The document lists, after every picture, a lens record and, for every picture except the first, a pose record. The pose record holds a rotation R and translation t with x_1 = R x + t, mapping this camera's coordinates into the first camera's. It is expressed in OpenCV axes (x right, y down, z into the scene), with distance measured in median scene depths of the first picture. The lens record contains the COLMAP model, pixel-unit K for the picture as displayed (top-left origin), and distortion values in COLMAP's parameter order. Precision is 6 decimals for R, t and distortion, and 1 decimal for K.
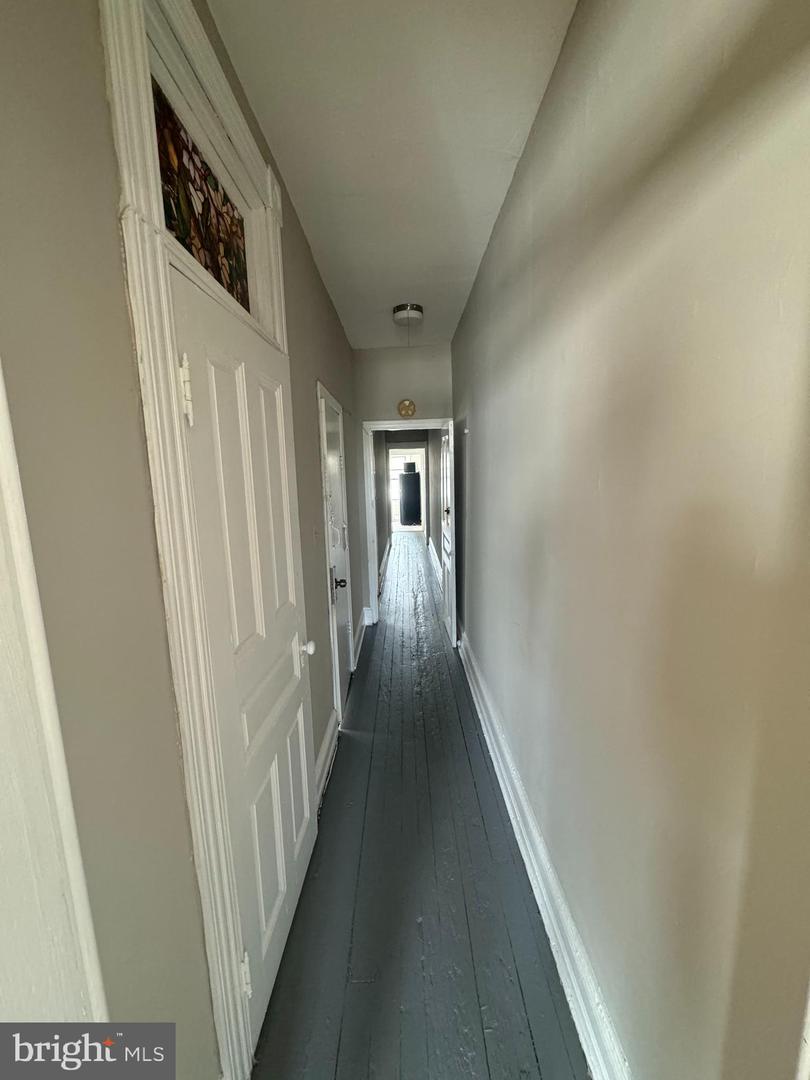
lens RADIAL K [[433.6, 0, 405.0], [0, 433.6, 540.0], [0, 0, 1]] dist [-0.000334, 0.000043]
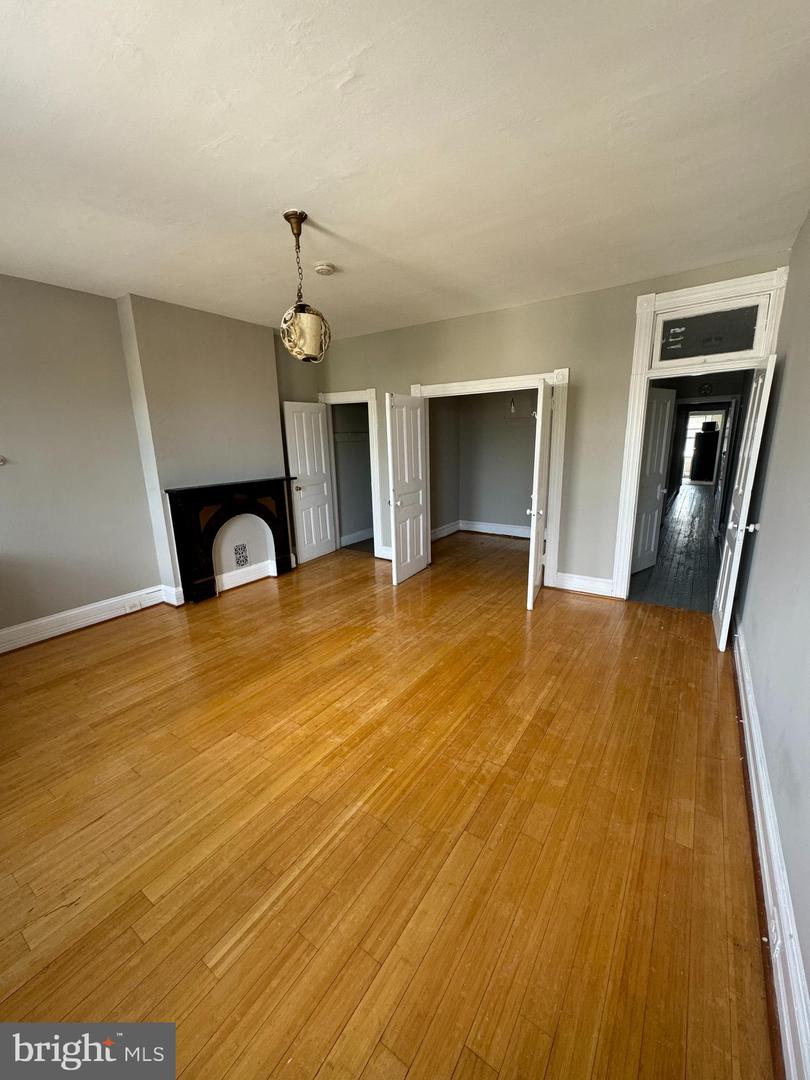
lens RADIAL K [[433.6, 0, 405.0], [0, 433.6, 540.0], [0, 0, 1]] dist [-0.000334, 0.000043]
pose [[0.826226, 0.144332, -0.544535, 0.017574], [-0.091229, 0.988143, 0.123490, 0.060965], [0.555902, -0.052353, 0.829597, -0.421661]]
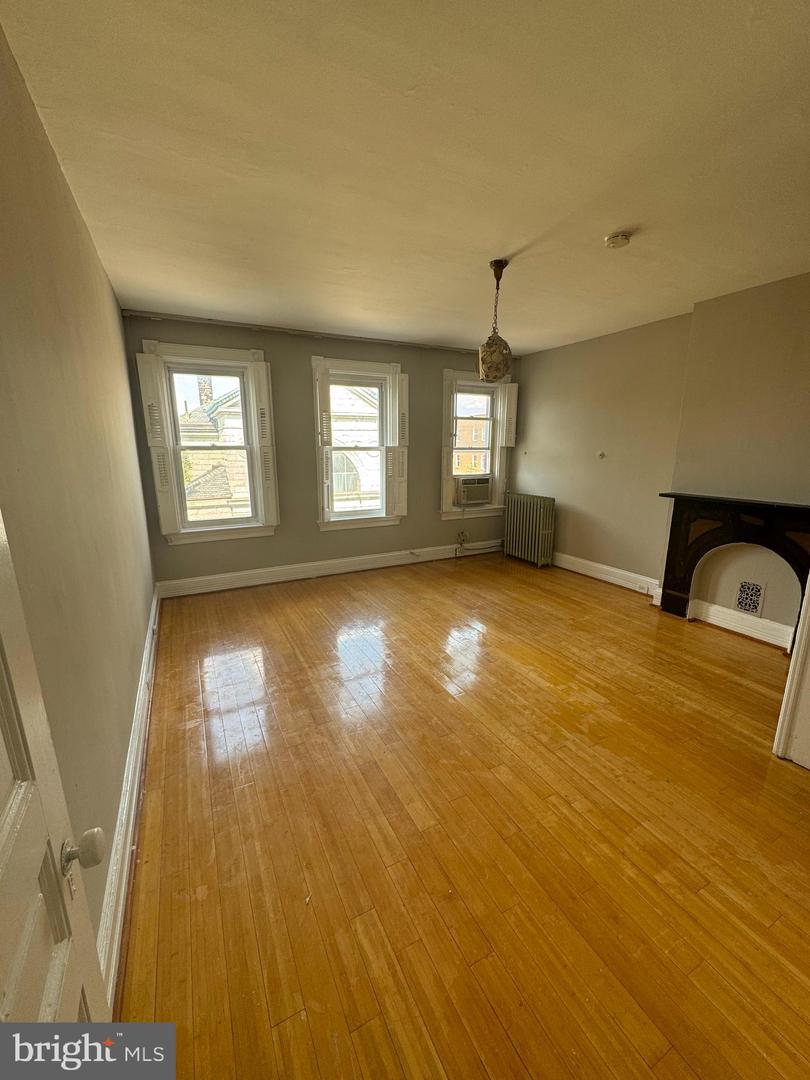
lens RADIAL K [[433.6, 0, 405.0], [0, 433.6, 540.0], [0, 0, 1]] dist [-0.000334, 0.000043]
pose [[-0.890794, 0.131581, -0.434940, 0.016682], [-0.037373, 0.932701, 0.358709, -0.139381], [0.452868, 0.335791, -0.825927, 0.835317]]
